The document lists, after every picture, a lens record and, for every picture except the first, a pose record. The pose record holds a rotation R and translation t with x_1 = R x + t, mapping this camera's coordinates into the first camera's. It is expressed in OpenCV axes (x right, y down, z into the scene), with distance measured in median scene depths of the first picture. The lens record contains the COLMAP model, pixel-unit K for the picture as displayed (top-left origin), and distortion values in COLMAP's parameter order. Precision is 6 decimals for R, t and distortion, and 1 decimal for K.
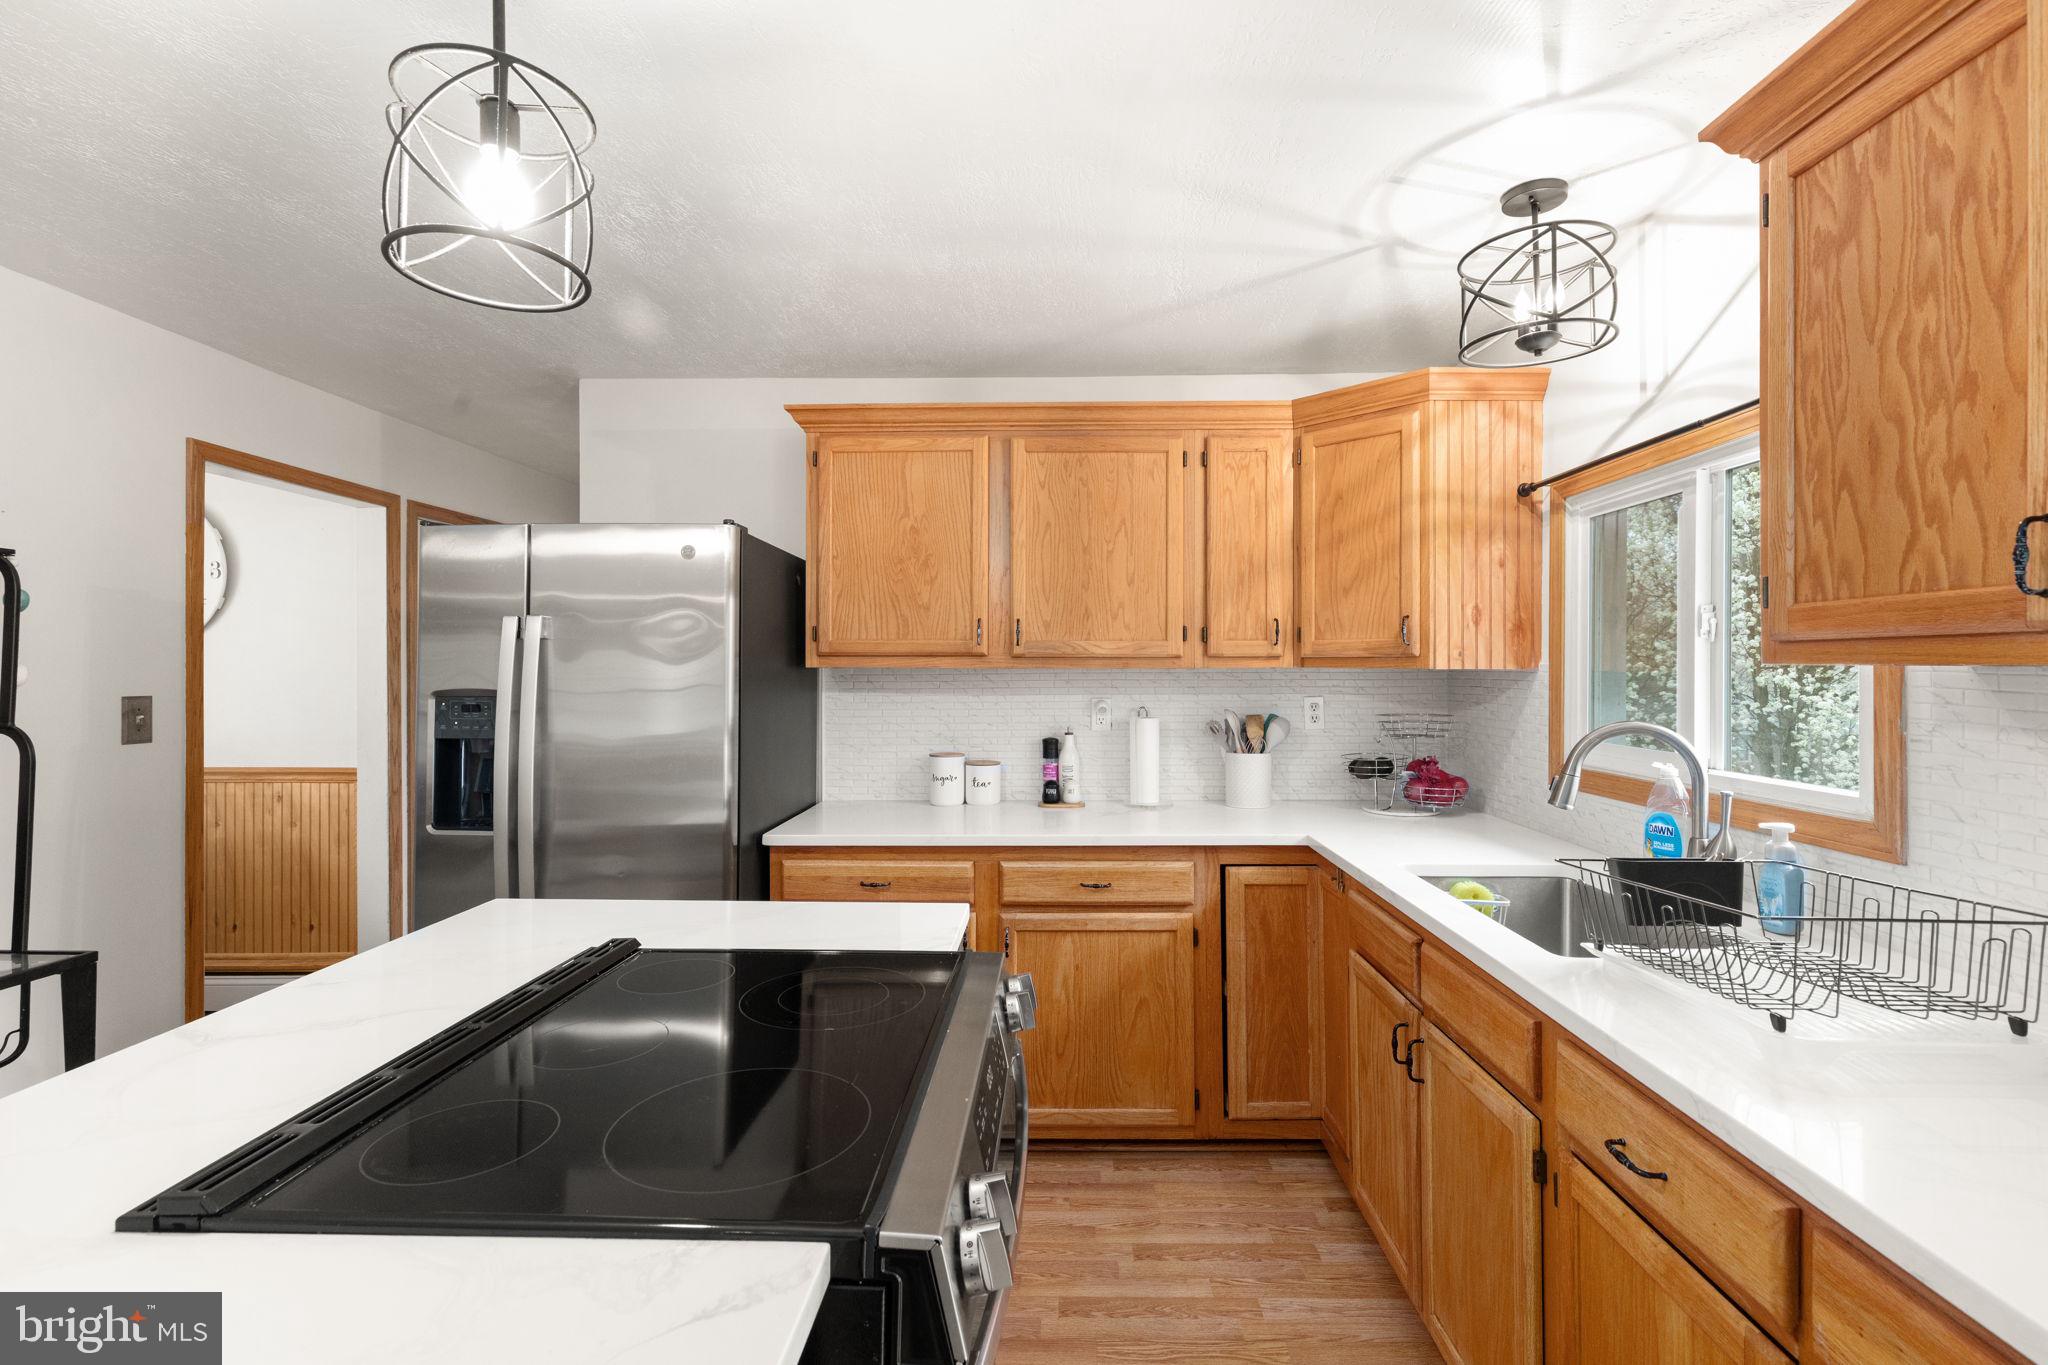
lens RADIAL K [[919.1, 0, 1027.9], [0, 919.1, 667.6], [0, 0, 1]] dist [0.011164, 0.000052]
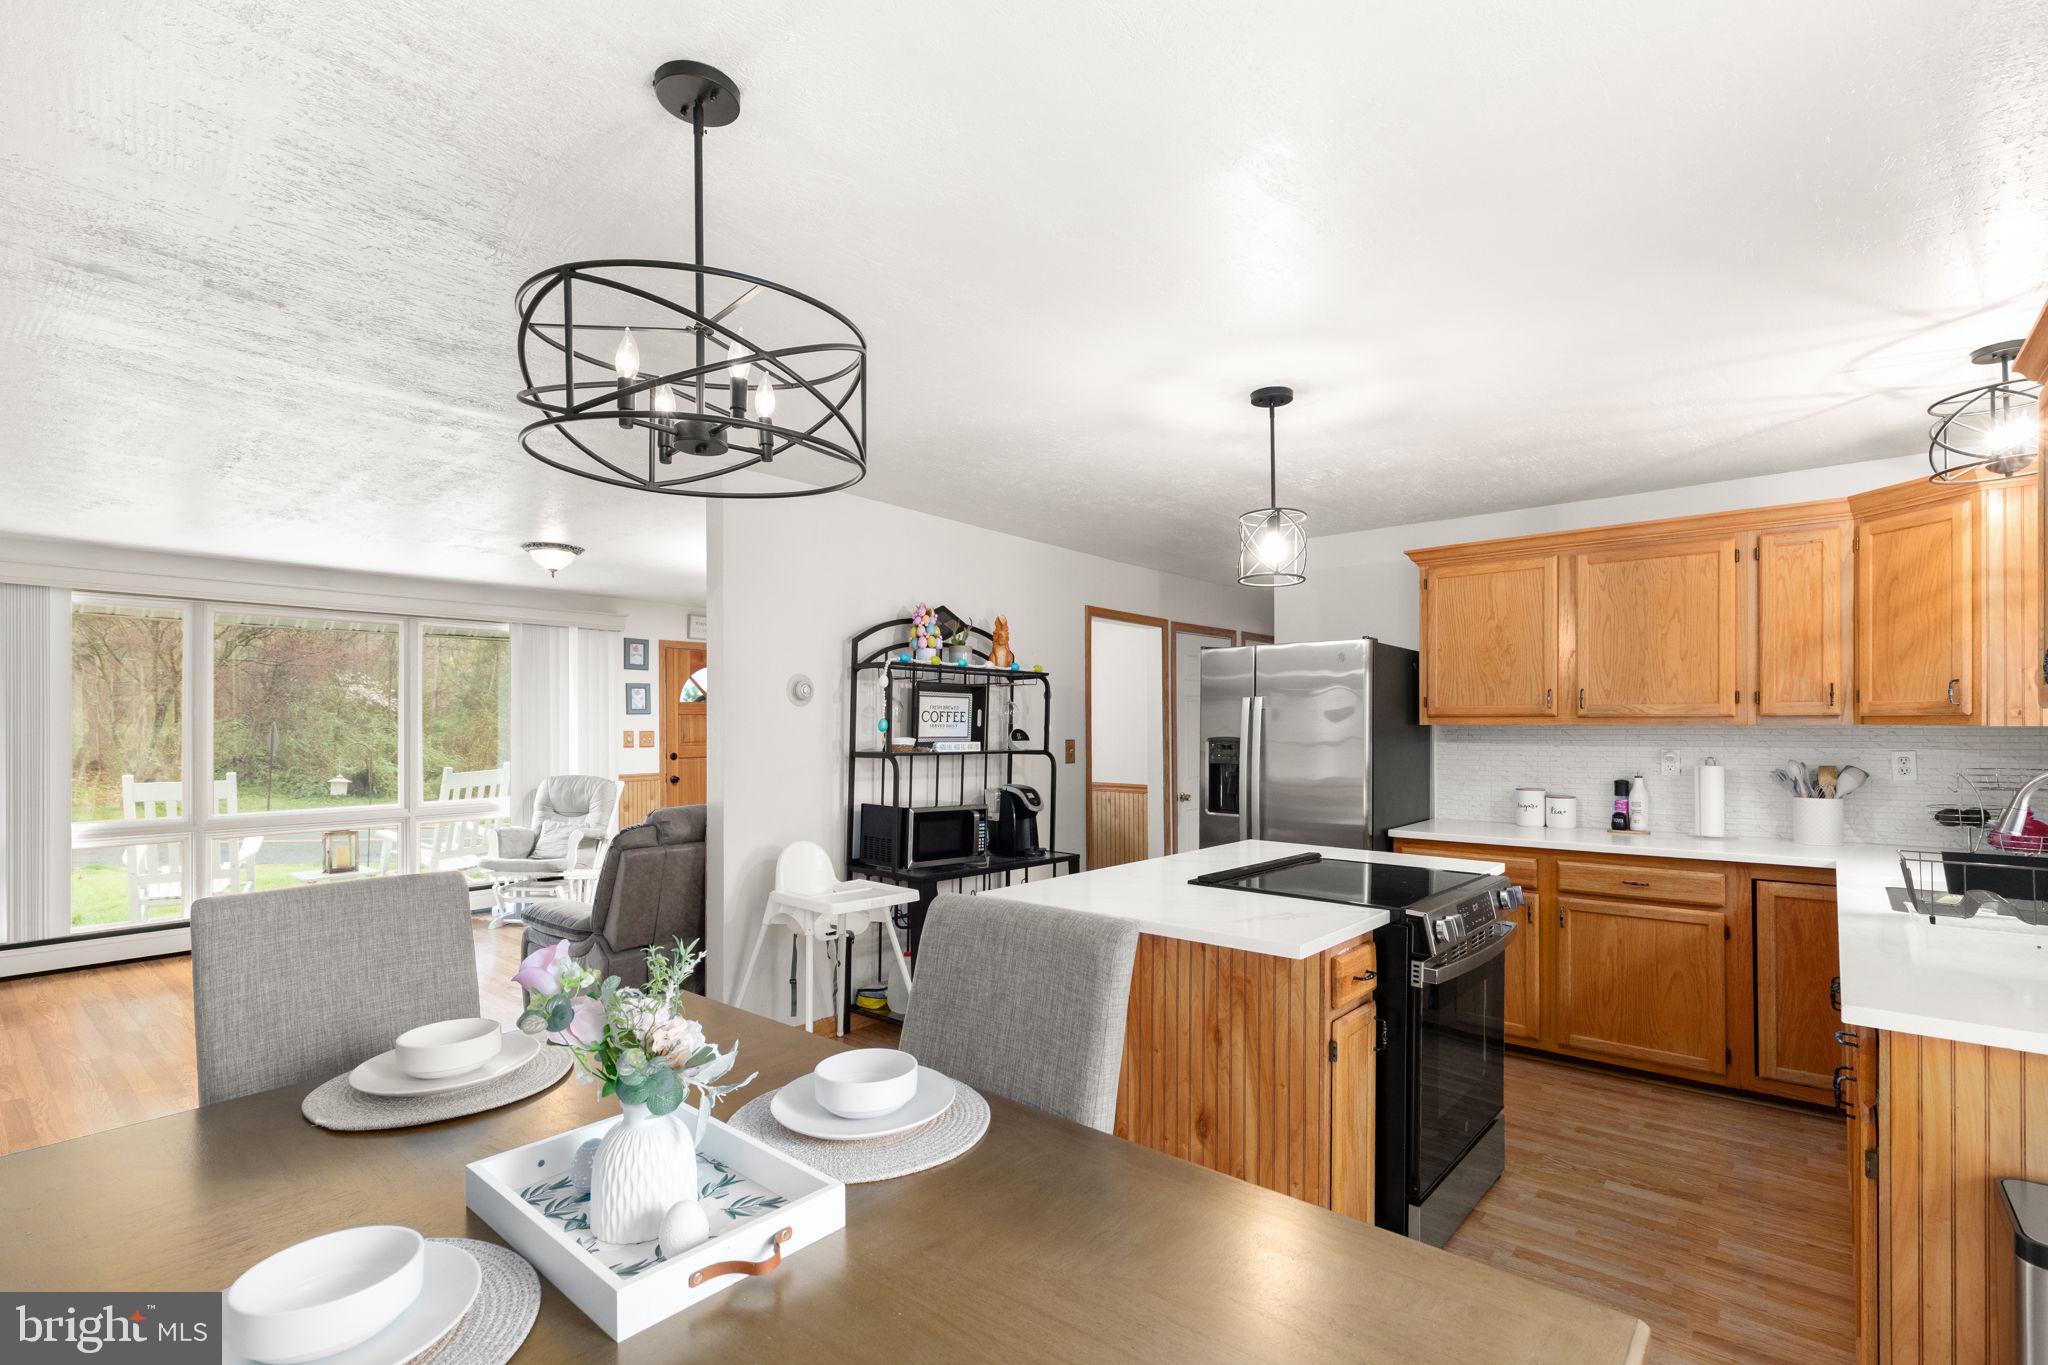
lens RADIAL K [[930.9, 0, 1047.5], [0, 930.9, 716.8], [0, 0, 1]] dist [0.003876, -0.000619]
pose [[0.791311, -0.006204, -0.611382, 0.205715], [0.001752, 0.999967, -0.007881, -0.002458], [0.611411, 0.005165, 0.791296, -0.565648]]
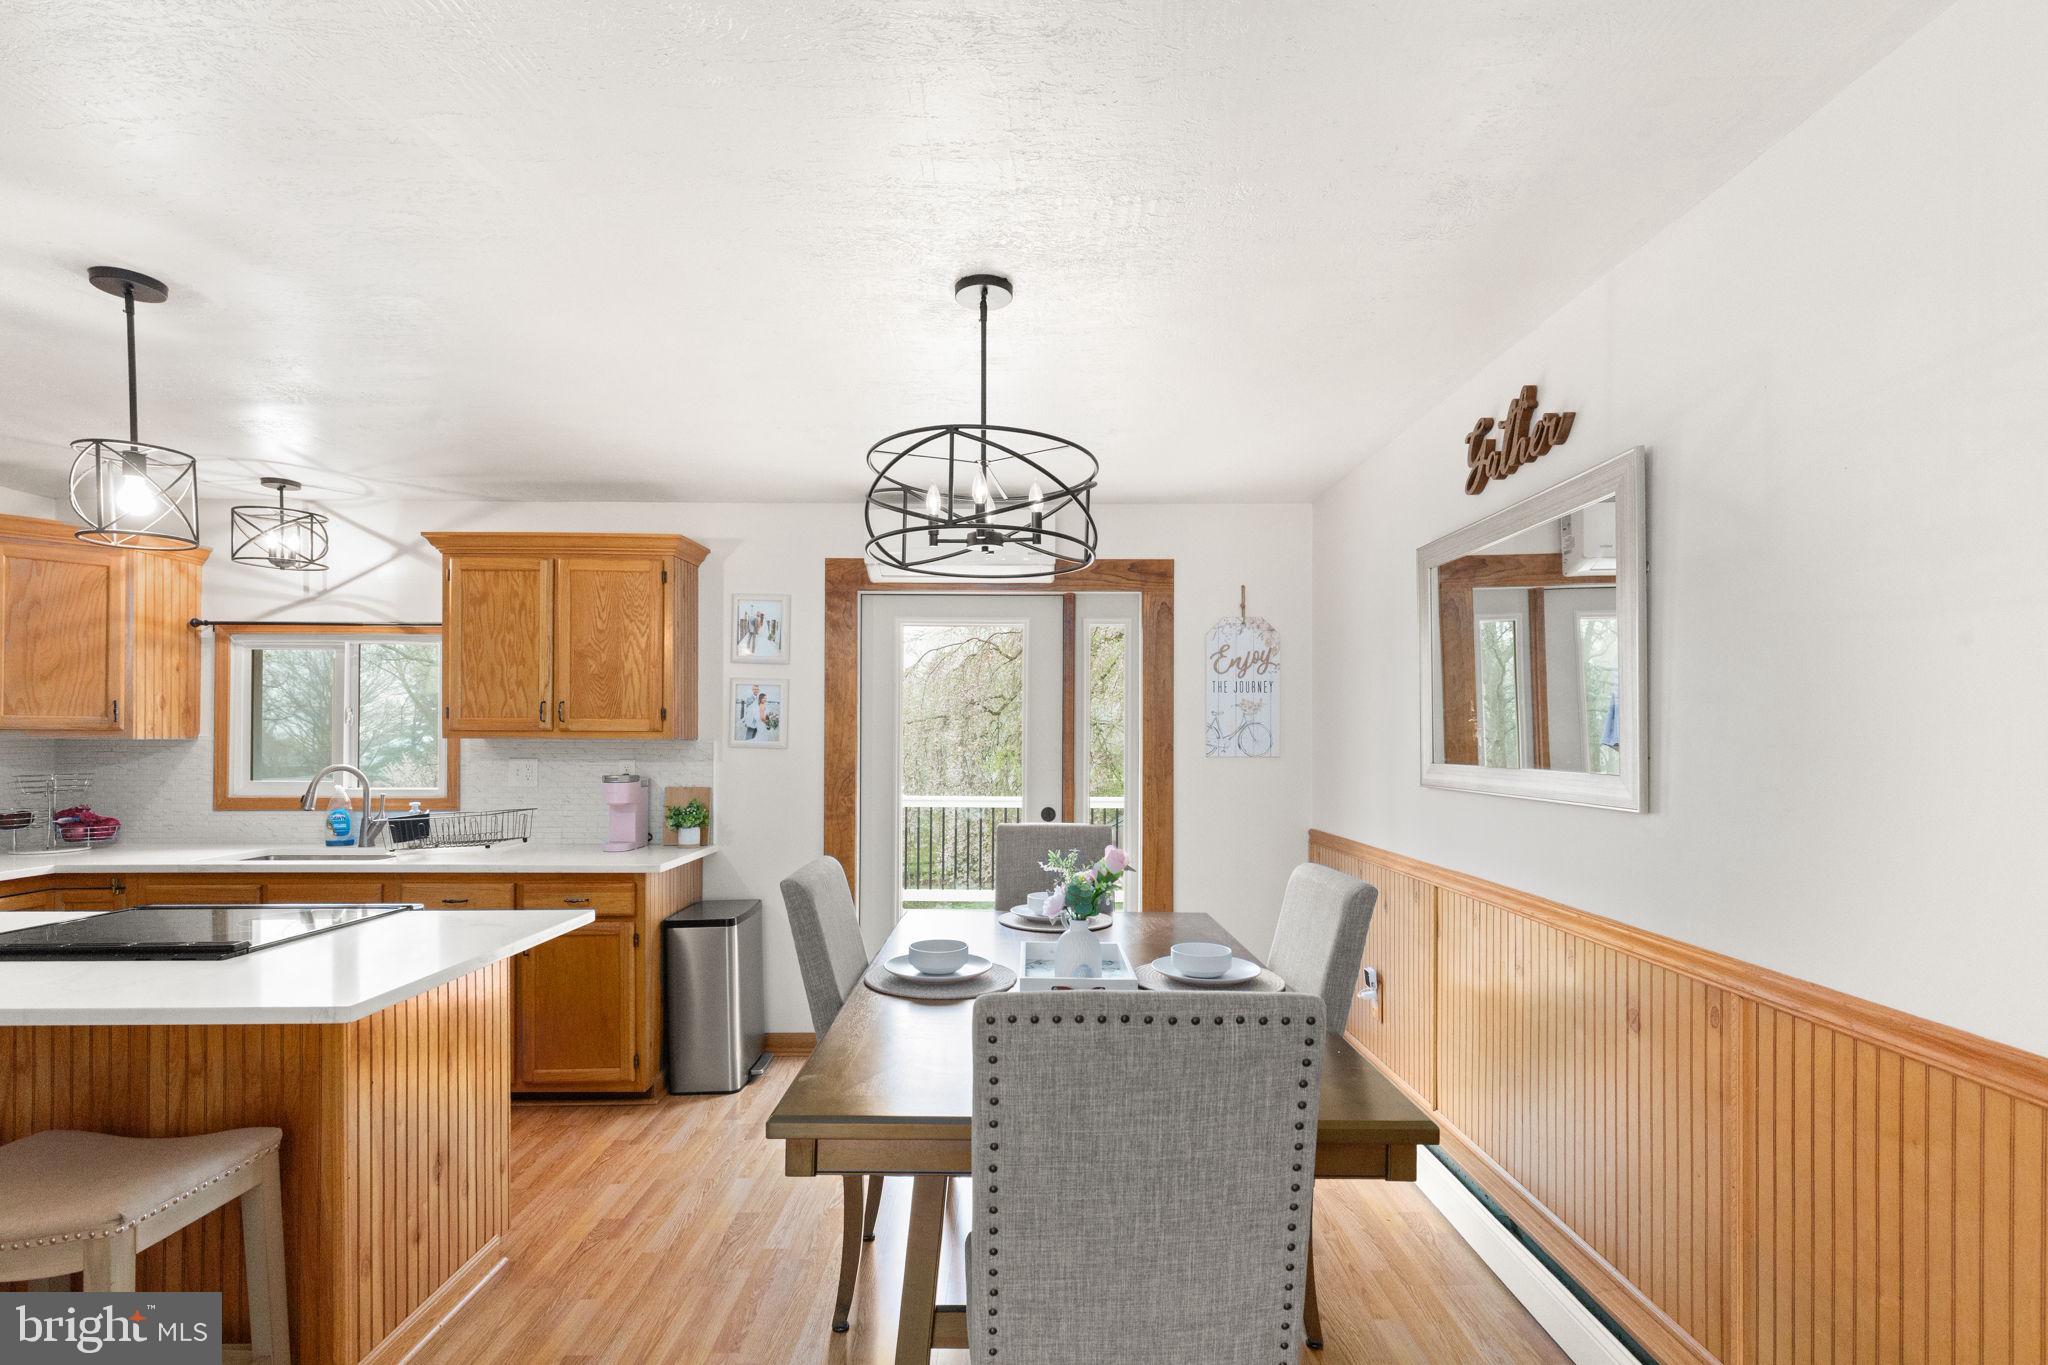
lens RADIAL K [[930.9, 0, 1047.5], [0, 930.9, 716.8], [0, 0, 1]] dist [0.003876, -0.000619]
pose [[-0.059369, 0.021518, 0.998004, -0.987340], [-0.005007, 0.999749, -0.021853, -0.007753], [-0.998224, -0.006294, -0.059246, -0.296149]]
